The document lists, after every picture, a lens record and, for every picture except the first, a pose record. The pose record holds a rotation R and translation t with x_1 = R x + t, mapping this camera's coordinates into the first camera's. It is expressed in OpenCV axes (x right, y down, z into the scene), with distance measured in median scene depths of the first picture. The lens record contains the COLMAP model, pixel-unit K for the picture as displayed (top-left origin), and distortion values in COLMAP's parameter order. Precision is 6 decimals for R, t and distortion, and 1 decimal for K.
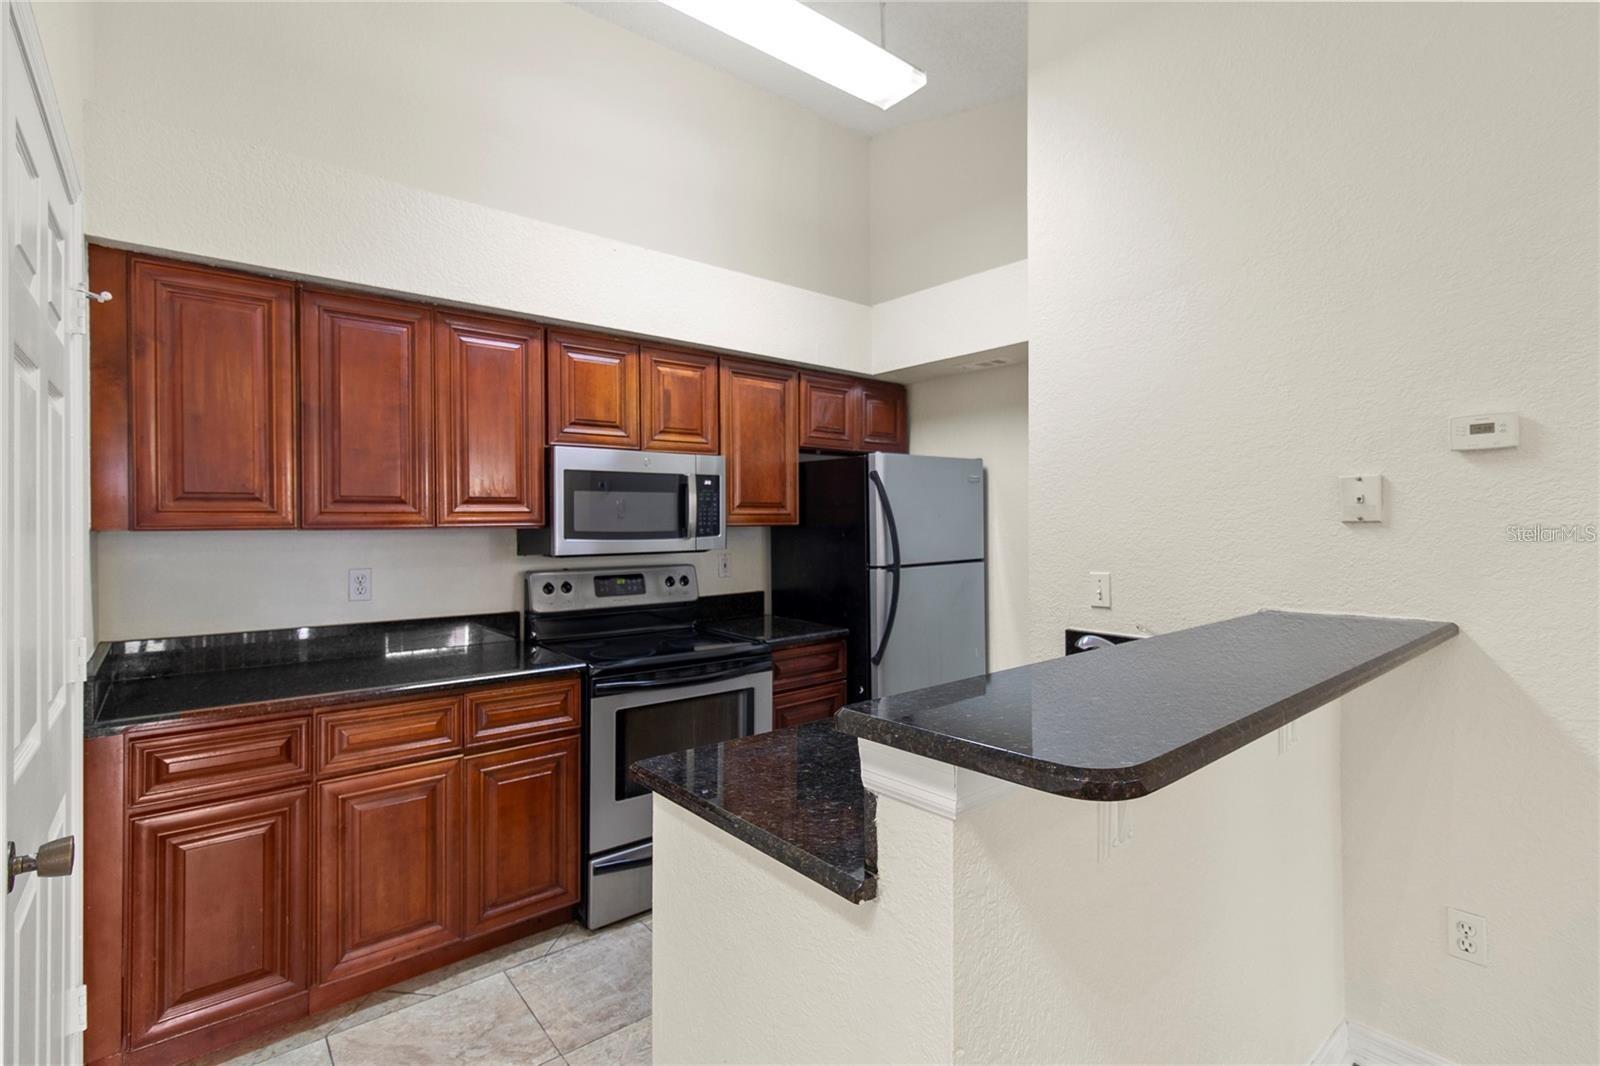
lens RADIAL K [[740.9, 0, 801.2], [0, 740.9, 525.7], [0, 0, 1]] dist [0.011378, 0.000053]
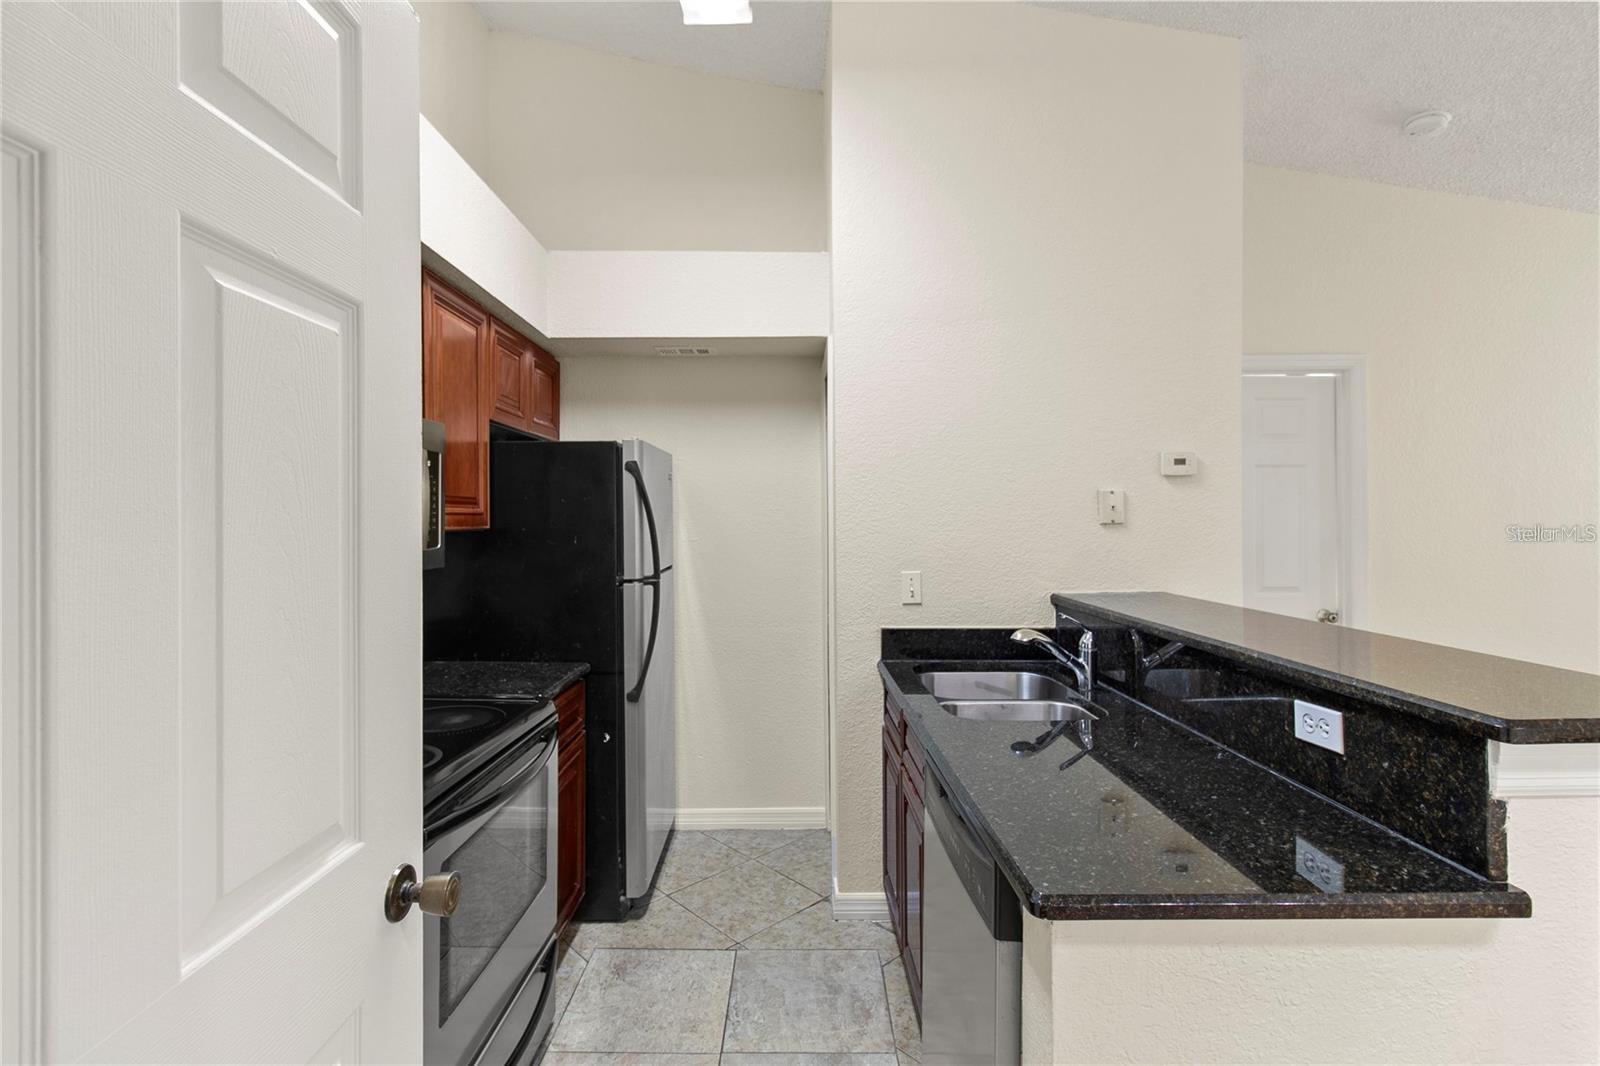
lens RADIAL K [[740.9, 0, 801.2], [0, 740.9, 525.7], [0, 0, 1]] dist [0.011378, 0.000053]
pose [[0.642444, -0.002248, 0.766330, -0.425618], [0.005604, 0.999983, -0.001764, -0.001393], [-0.766312, 0.005428, 0.642445, 0.364061]]
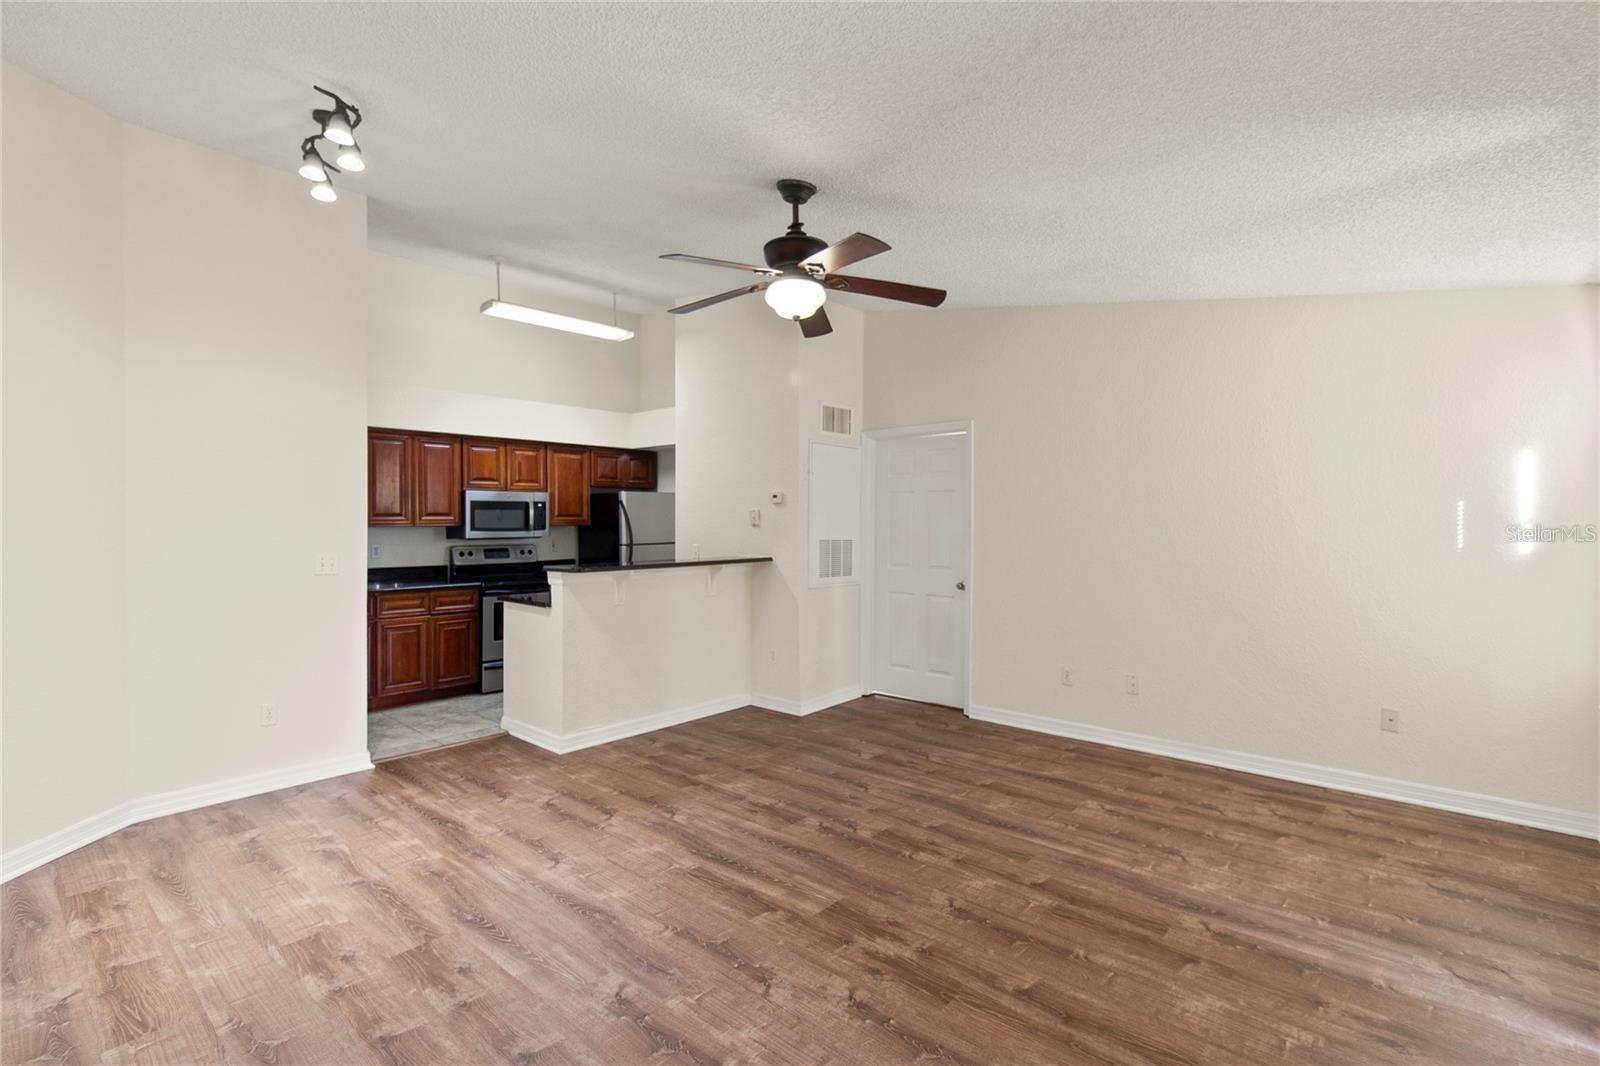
lens RADIAL K [[740.9, 0, 801.2], [0, 740.9, 525.7], [0, 0, 1]] dist [0.011378, 0.000053]
pose [[0.990474, 0.001159, 0.137693, 0.340051], [-0.001557, 0.999995, 0.002784, -0.006274], [-0.137689, -0.002972, 0.990471, -1.274689]]
